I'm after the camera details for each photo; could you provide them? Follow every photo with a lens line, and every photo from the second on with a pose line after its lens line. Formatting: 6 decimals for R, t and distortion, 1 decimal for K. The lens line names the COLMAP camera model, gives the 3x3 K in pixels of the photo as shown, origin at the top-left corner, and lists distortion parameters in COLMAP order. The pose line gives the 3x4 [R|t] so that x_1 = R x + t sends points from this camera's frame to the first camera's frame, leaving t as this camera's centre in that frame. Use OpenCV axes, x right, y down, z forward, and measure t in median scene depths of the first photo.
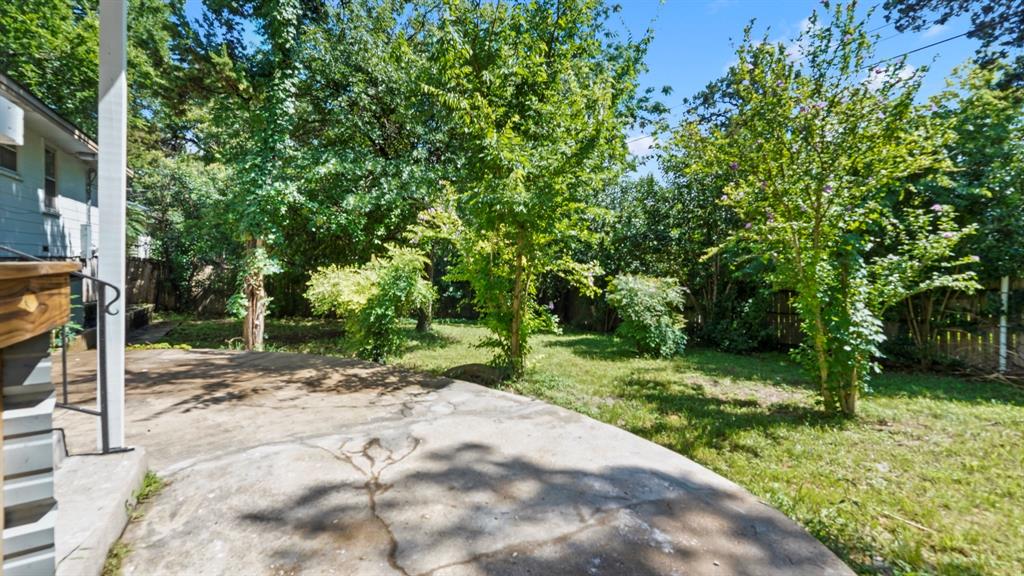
lens RADIAL K [[442.7, 0, 499.6], [0, 442.7, 266.4], [0, 0, 1]] dist [-0.013275, 0.002568]
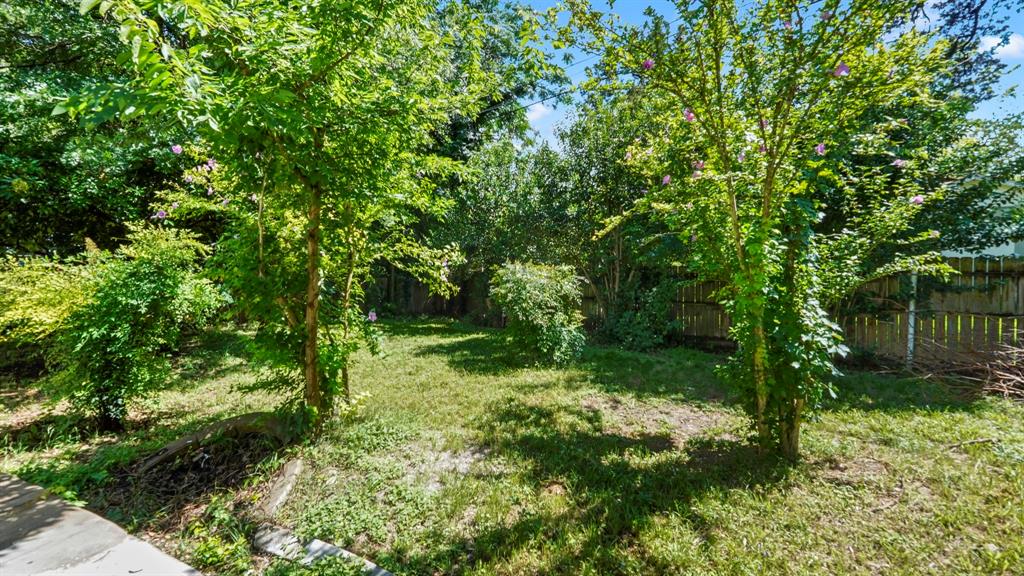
lens RADIAL K [[442.7, 0, 512.1], [0, 442.7, 286.3], [0, 0, 1]] dist [-0.013275, 0.002568]
pose [[0.975475, -0.032336, 0.217724, 0.155534], [0.016587, 0.997137, 0.073778, 0.004098], [-0.219486, -0.068357, 0.973218, 0.316202]]
